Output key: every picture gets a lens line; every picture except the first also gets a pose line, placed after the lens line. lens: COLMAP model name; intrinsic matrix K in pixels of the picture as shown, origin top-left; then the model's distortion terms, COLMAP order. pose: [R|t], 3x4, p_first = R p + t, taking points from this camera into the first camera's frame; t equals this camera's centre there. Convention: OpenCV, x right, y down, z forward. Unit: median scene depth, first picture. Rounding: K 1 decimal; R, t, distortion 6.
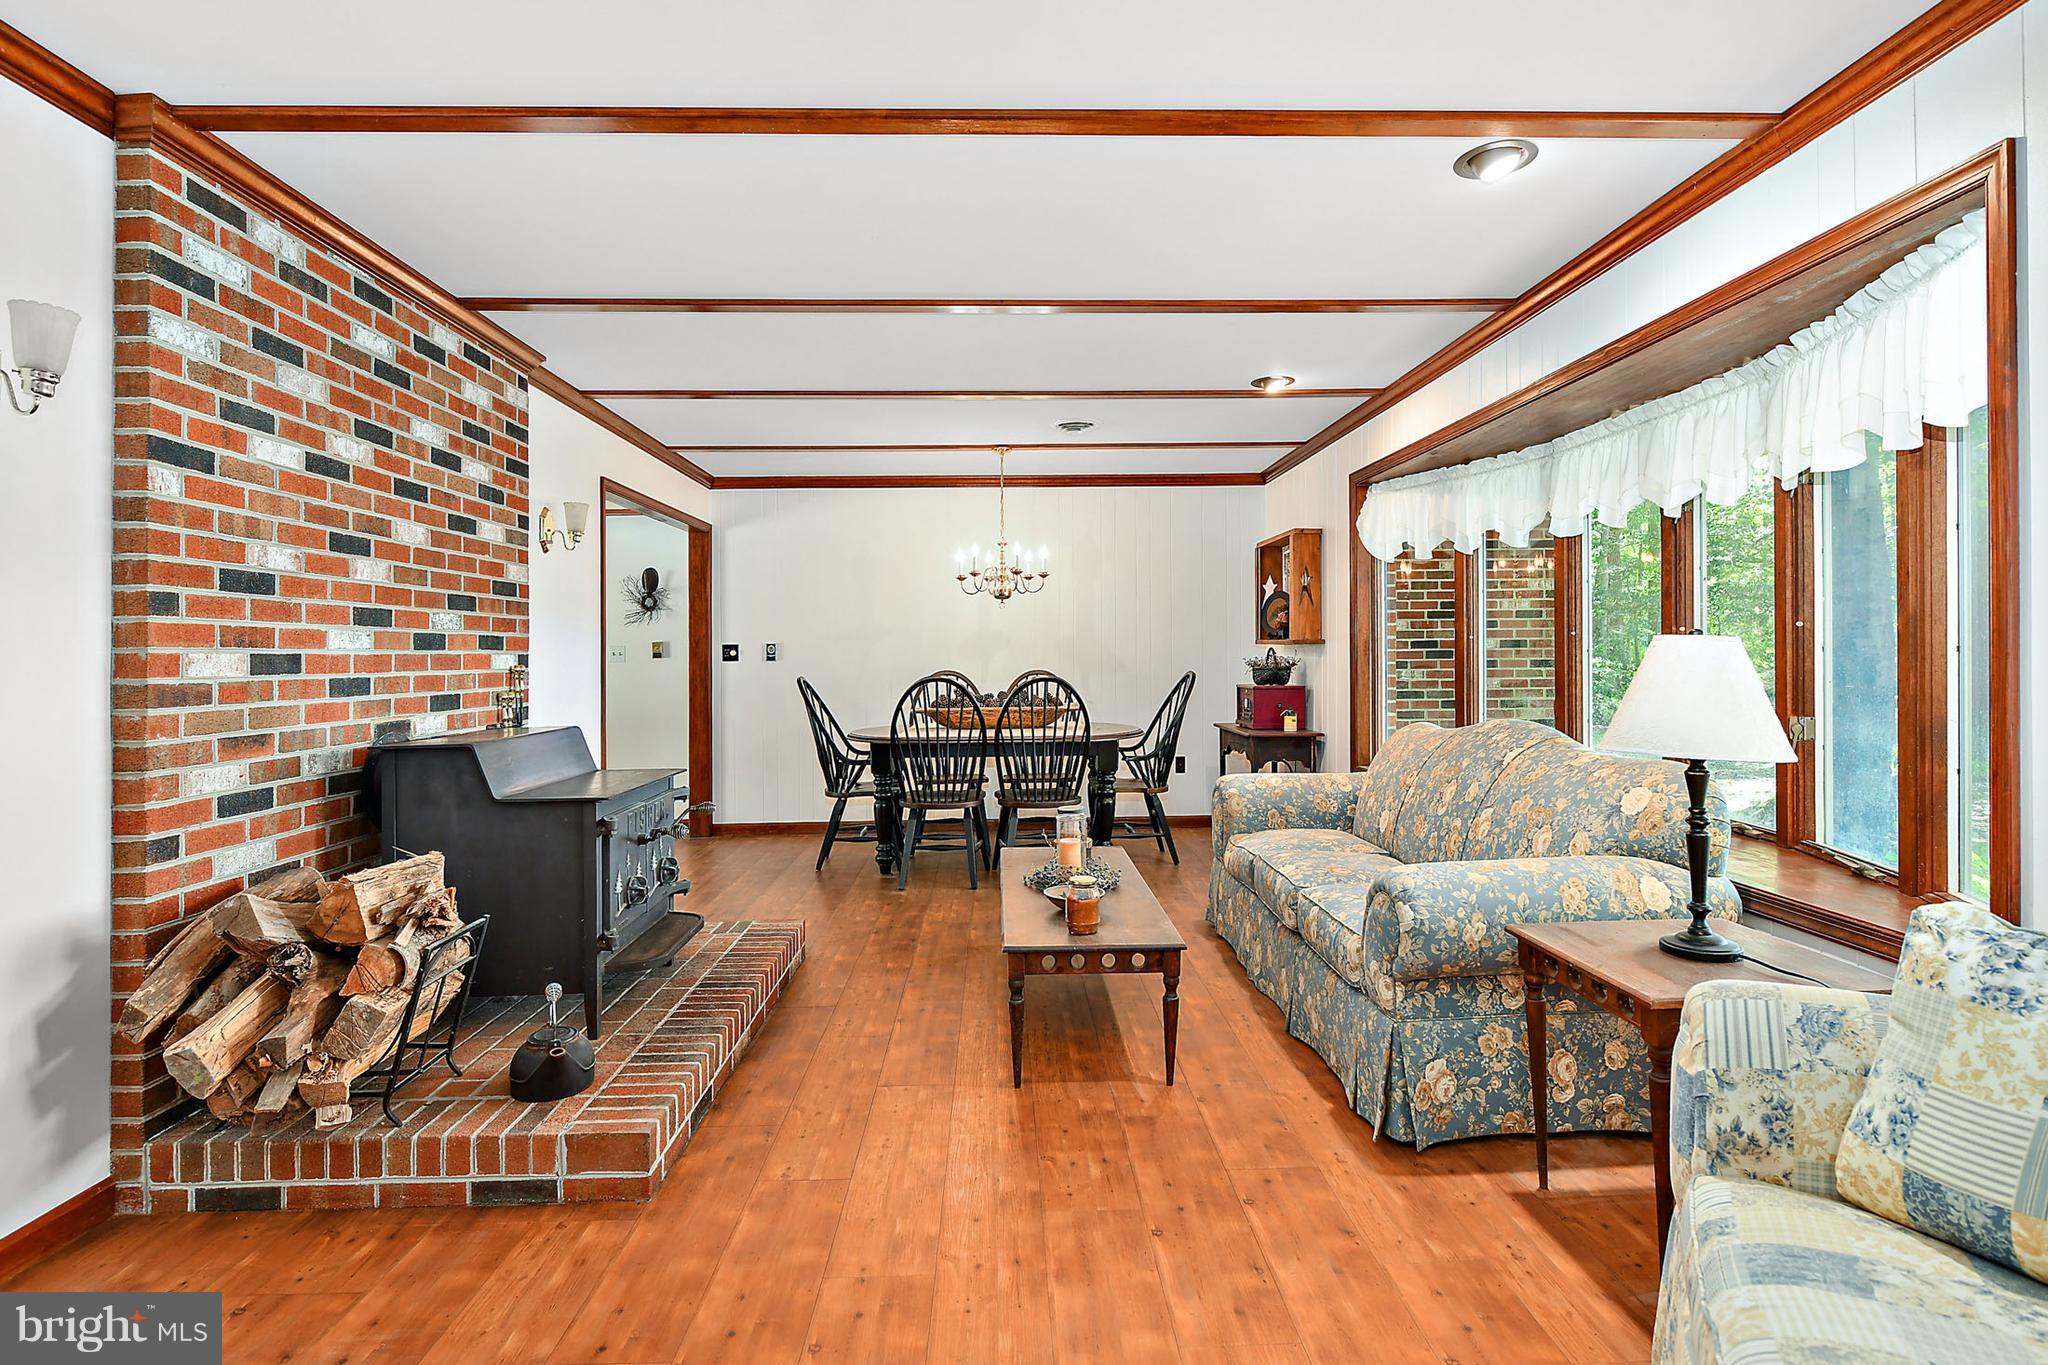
lens RADIAL K [[996.6, 0, 1010.4], [0, 996.6, 655.0], [0, 0, 1]] dist [0.000577, -0.000101]
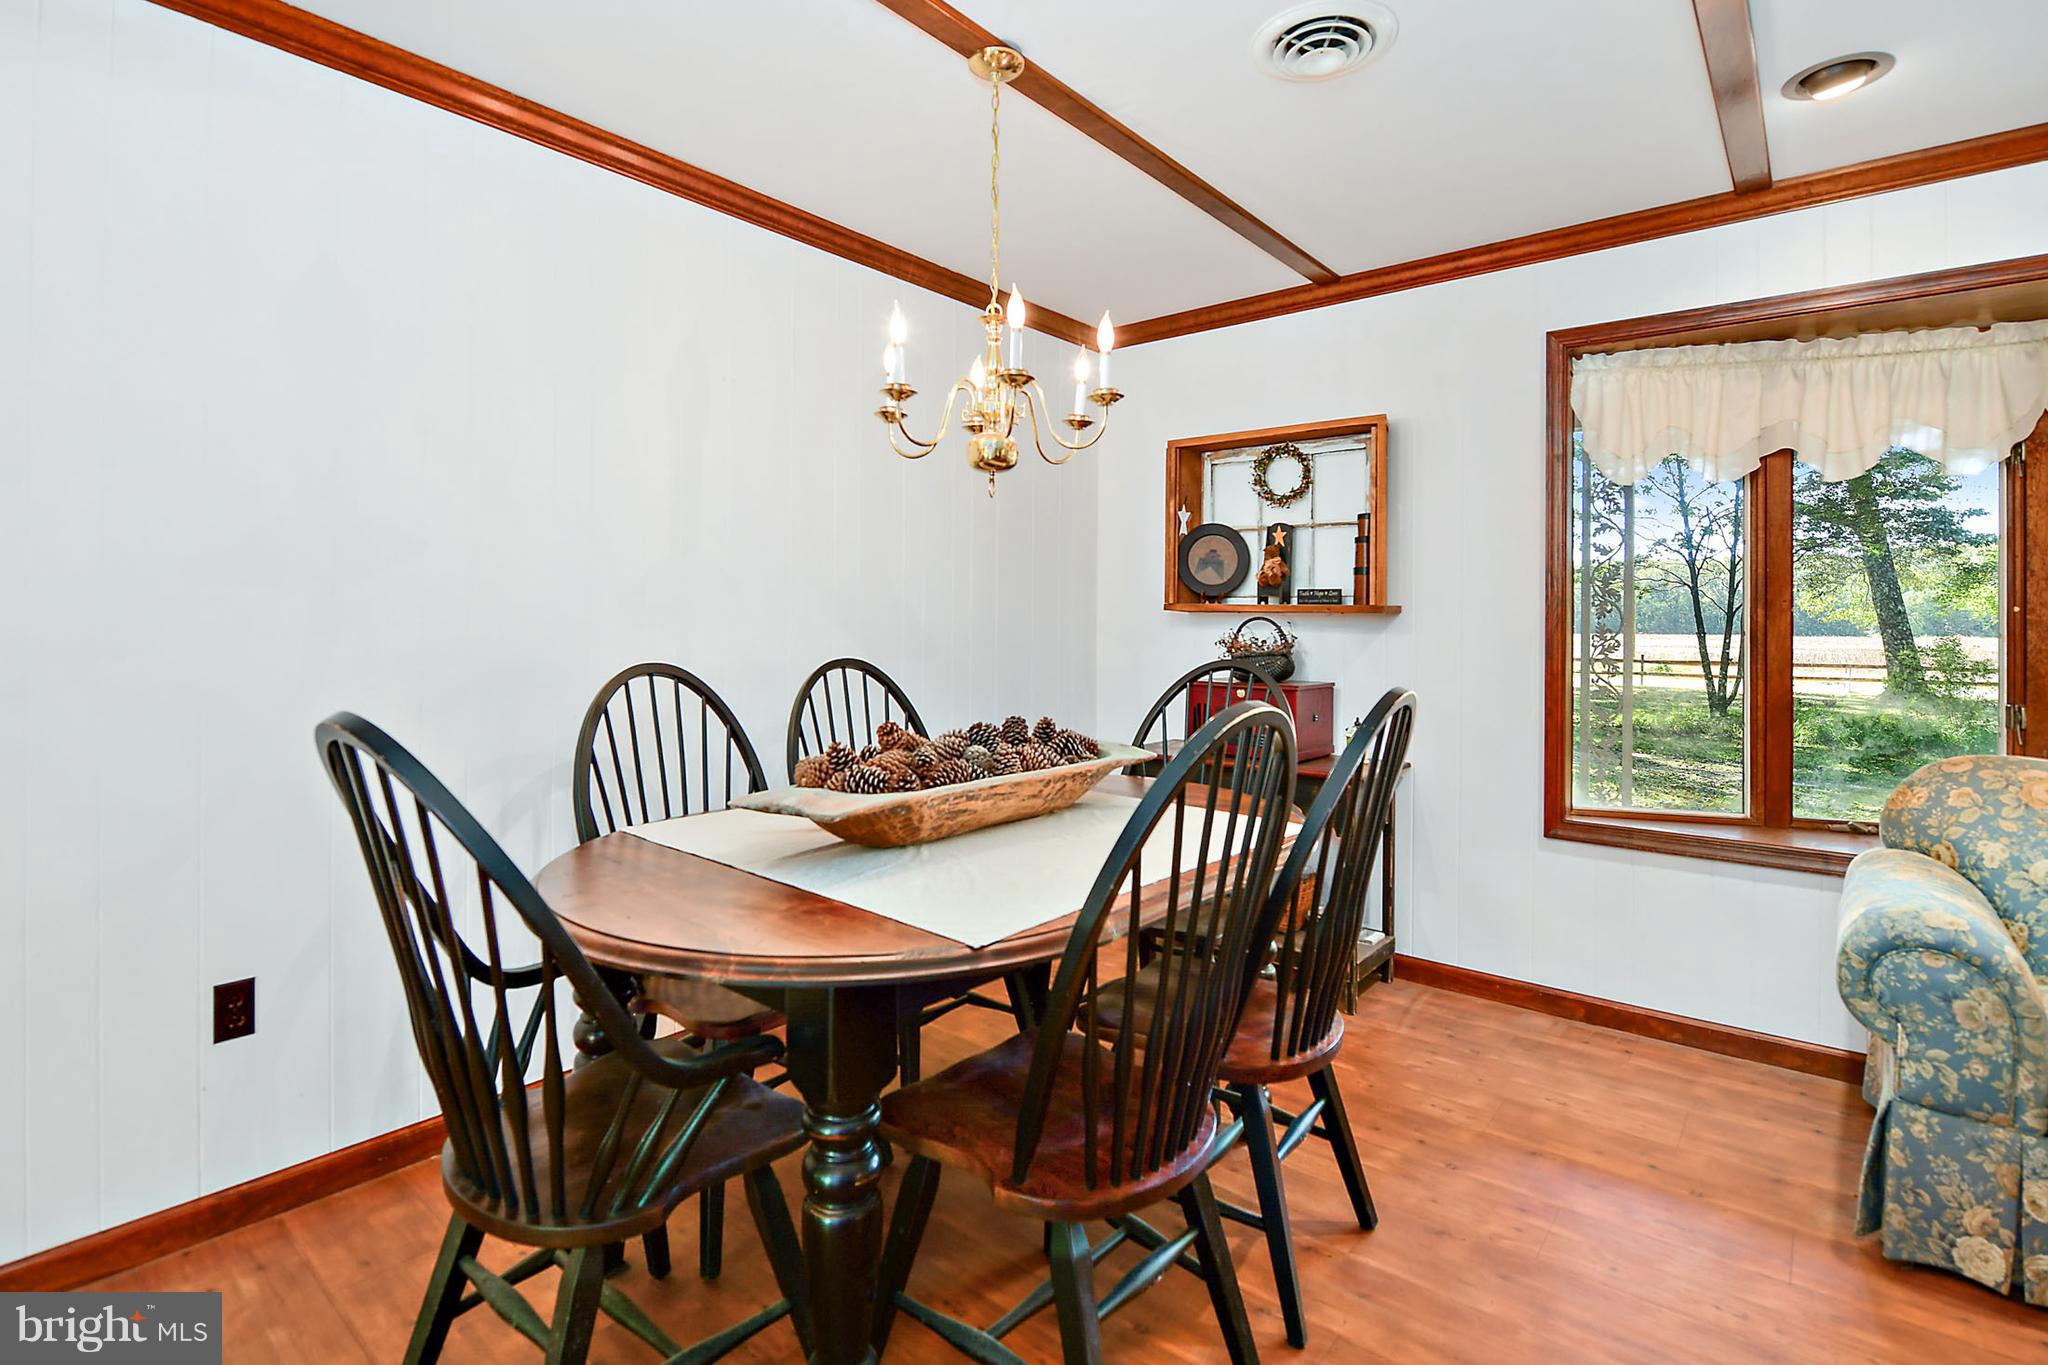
lens RADIAL K [[985.3, 0, 1030.8], [0, 985.3, 626.4], [0, 0, 1]] dist [-0.002493, -0.000198]
pose [[0.657158, 0.017665, 0.753546, -0.463377], [-0.017643, 0.999812, -0.008051, 0.009117], [-0.753546, -0.008004, 0.657346, 1.286241]]
